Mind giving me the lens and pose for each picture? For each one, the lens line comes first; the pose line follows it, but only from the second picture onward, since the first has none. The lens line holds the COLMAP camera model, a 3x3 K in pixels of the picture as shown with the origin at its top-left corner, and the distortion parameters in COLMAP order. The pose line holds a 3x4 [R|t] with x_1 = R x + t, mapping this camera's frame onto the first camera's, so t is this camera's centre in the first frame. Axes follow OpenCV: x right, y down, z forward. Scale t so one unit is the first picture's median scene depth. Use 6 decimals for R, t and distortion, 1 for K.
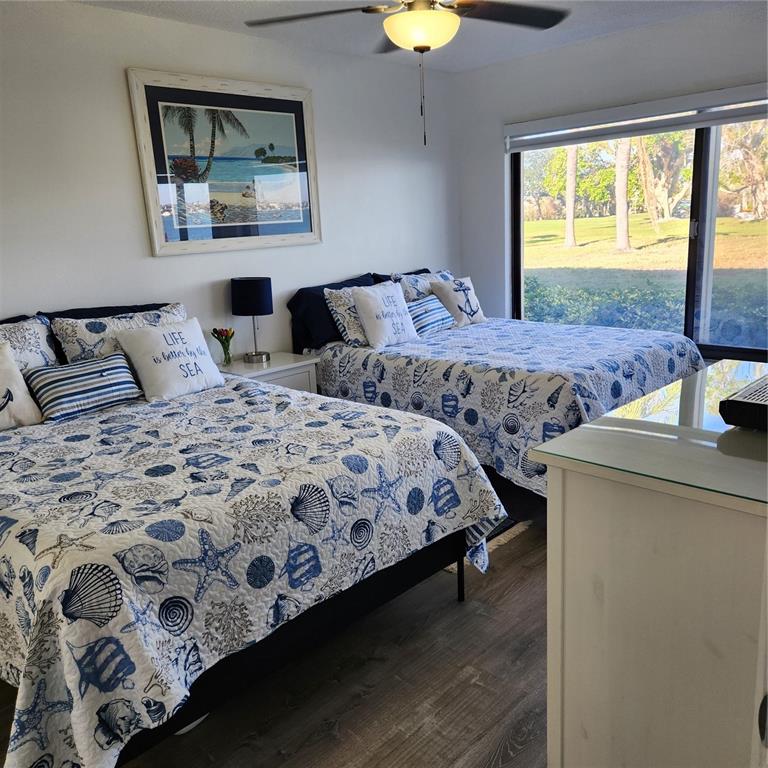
lens RADIAL K [[697.4, 0, 386.3], [0, 697.4, 399.5], [0, 0, 1]] dist [0.123488, -0.196685]
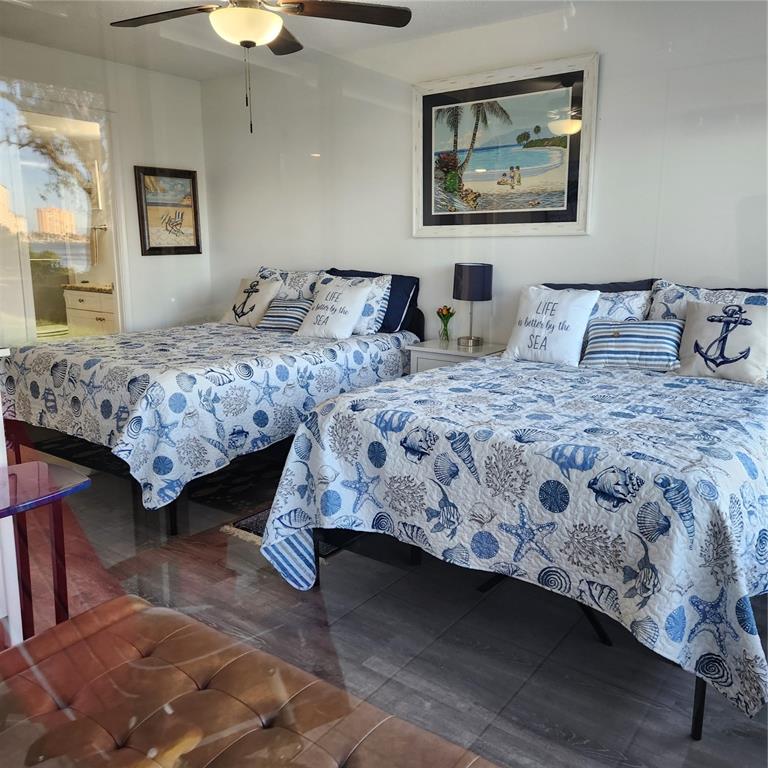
lens RADIAL K [[687.9, 0, 386.9], [0, 687.9, 379.6], [0, 0, 1]] dist [0.094529, -0.085317]
pose [[0.113169, 0.240077, -0.964135, 0.847088], [-0.257839, 0.944221, 0.204854, -0.197388], [0.959537, 0.225409, 0.168758, 0.787423]]
